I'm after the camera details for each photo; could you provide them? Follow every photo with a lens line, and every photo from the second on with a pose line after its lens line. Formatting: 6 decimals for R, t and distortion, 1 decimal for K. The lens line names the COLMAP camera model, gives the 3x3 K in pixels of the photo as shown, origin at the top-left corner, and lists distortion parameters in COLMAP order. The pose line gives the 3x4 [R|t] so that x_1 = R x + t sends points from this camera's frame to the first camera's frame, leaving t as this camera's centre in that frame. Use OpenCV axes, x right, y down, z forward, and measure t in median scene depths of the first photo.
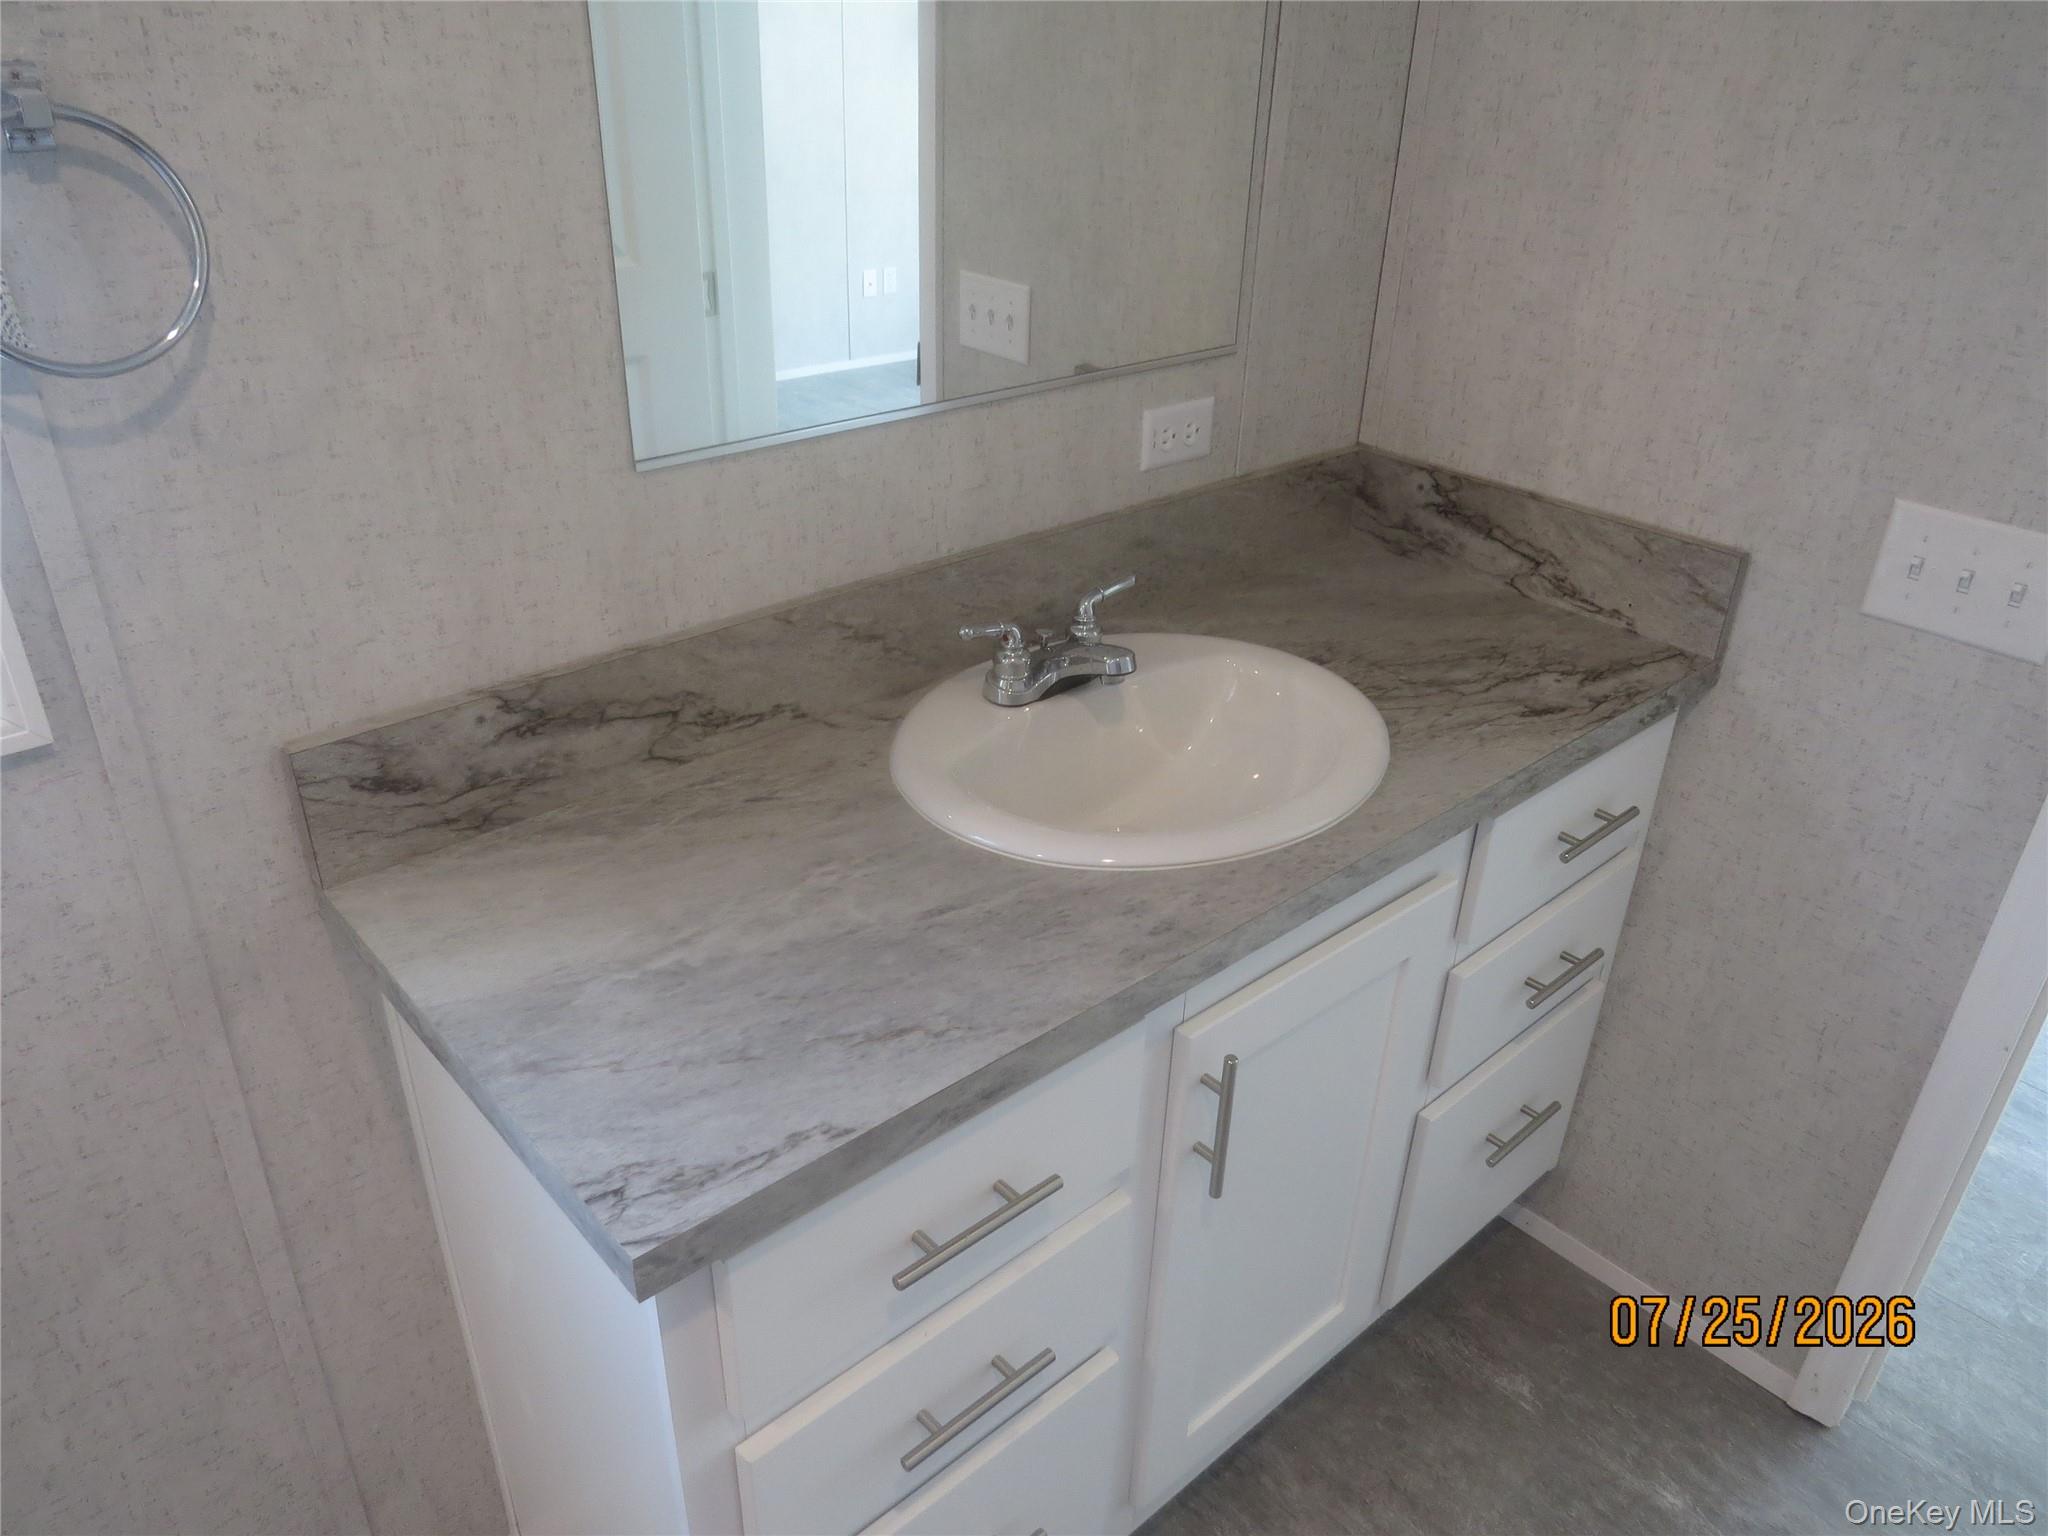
lens RADIAL K [[1464.5, 0, 1024.0], [0, 1464.5, 768.0], [0, 0, 1]] dist [-0.010782, -0.014563]
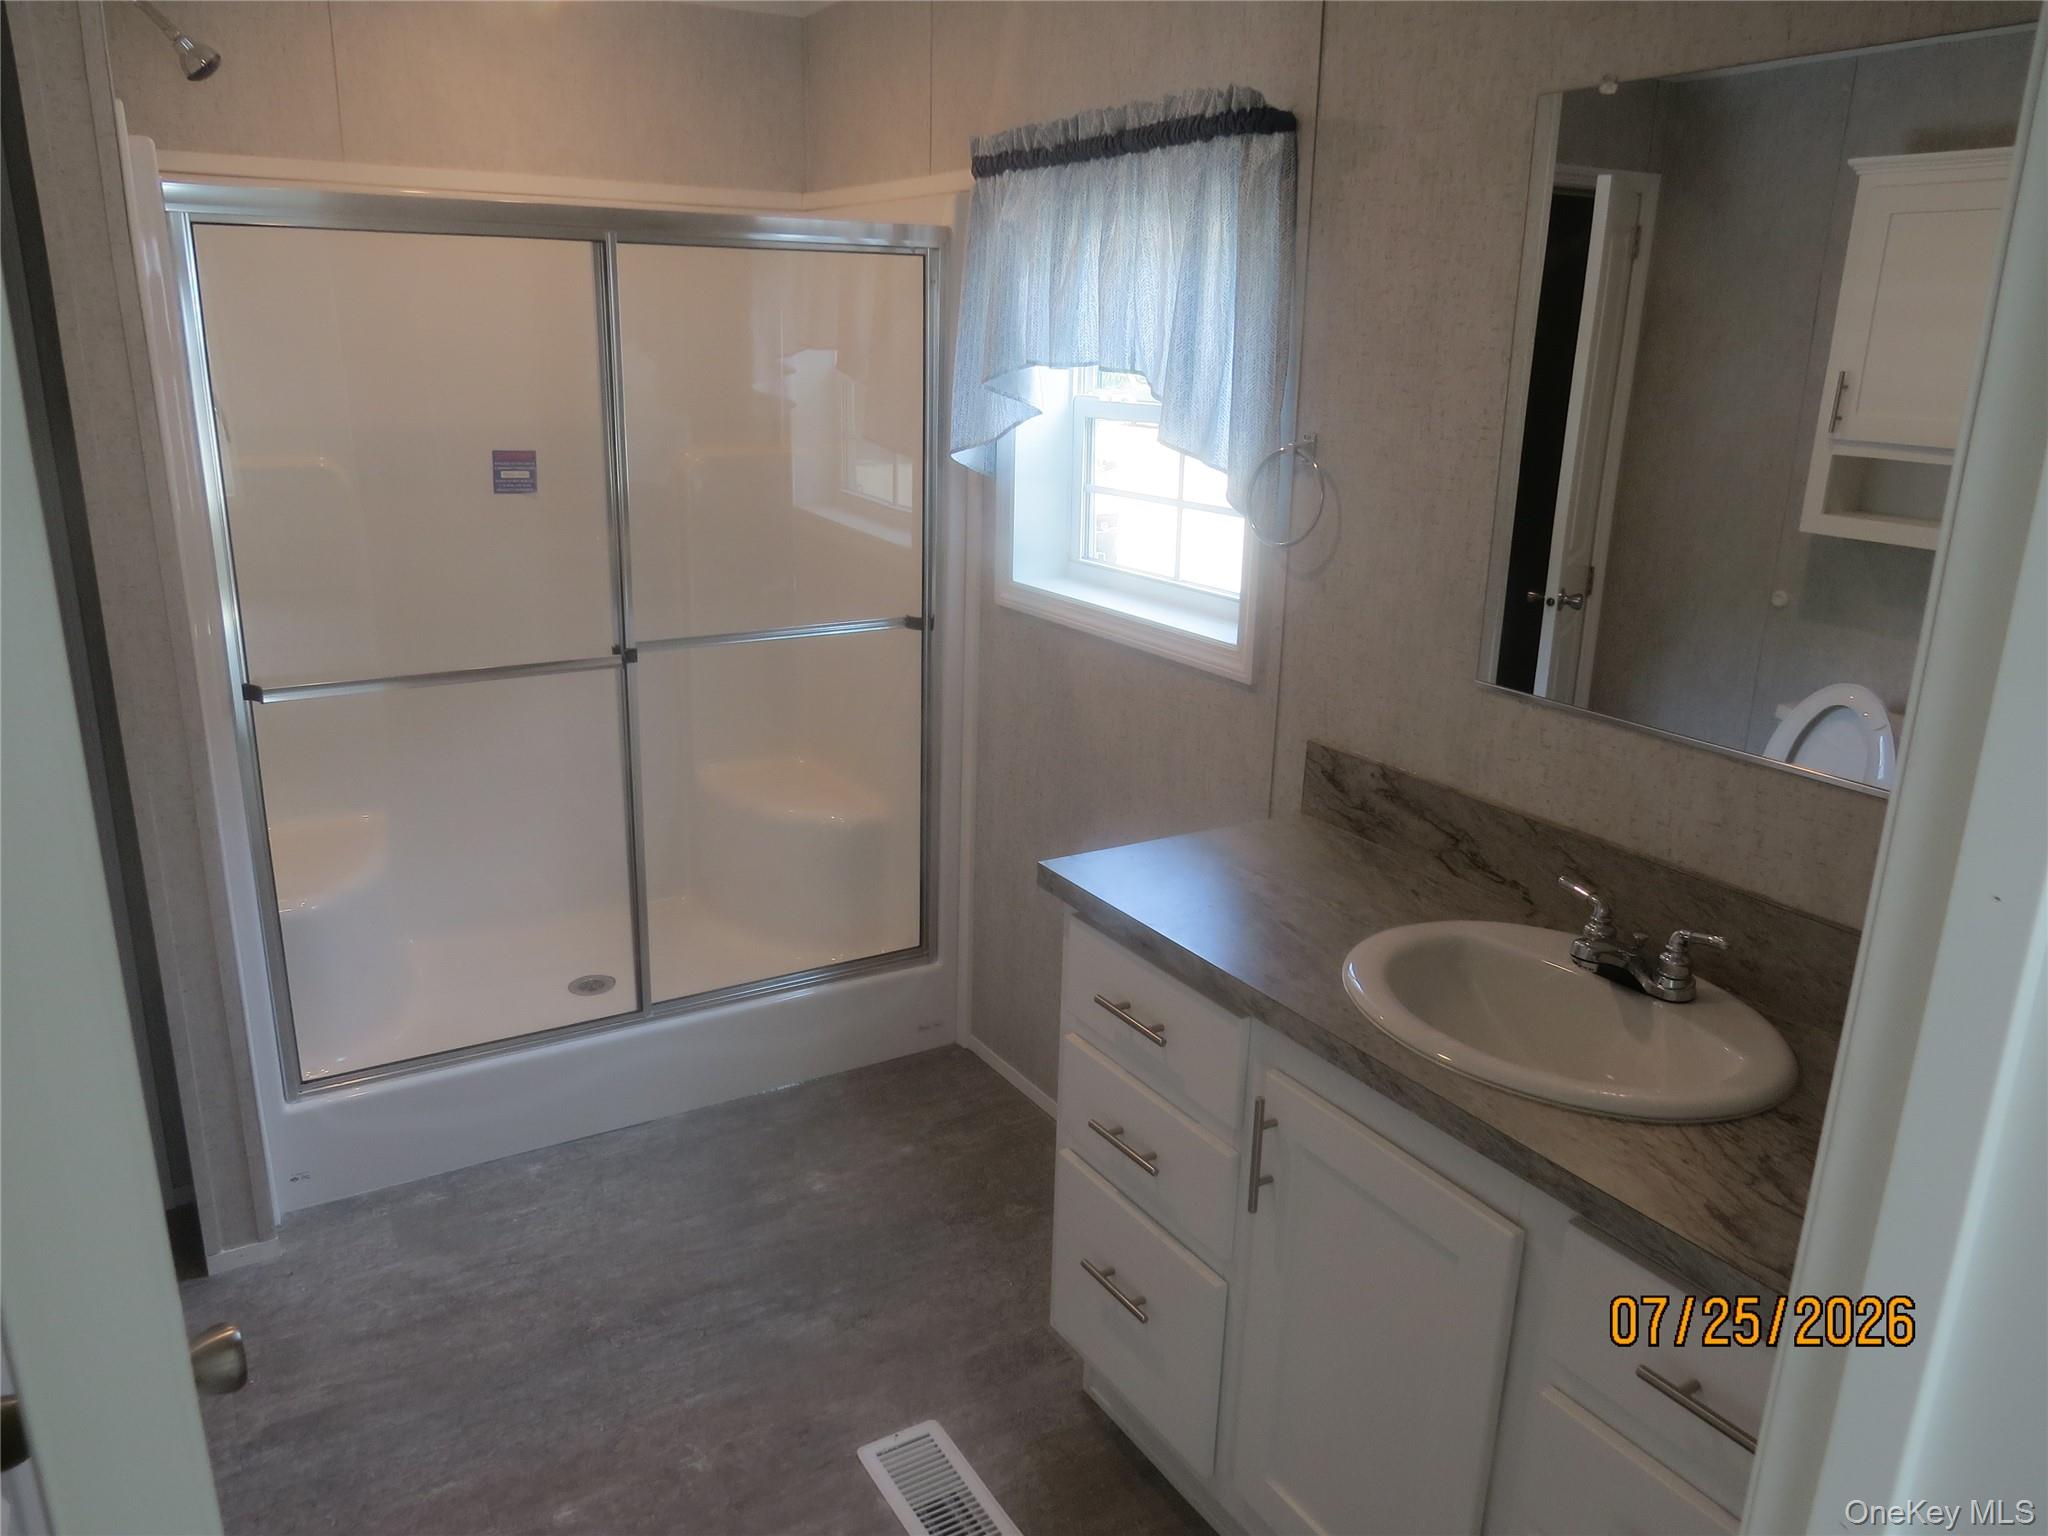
lens RADIAL K [[1464.5, 0, 1024.0], [0, 1464.5, 768.0], [0, 0, 1]] dist [-0.010782, -0.014563]
pose [[-0.183416, 0.251130, -0.950417, 1.398721], [-0.497126, 0.810385, 0.310067, -0.376535], [0.848071, 0.529348, -0.023794, 0.630305]]
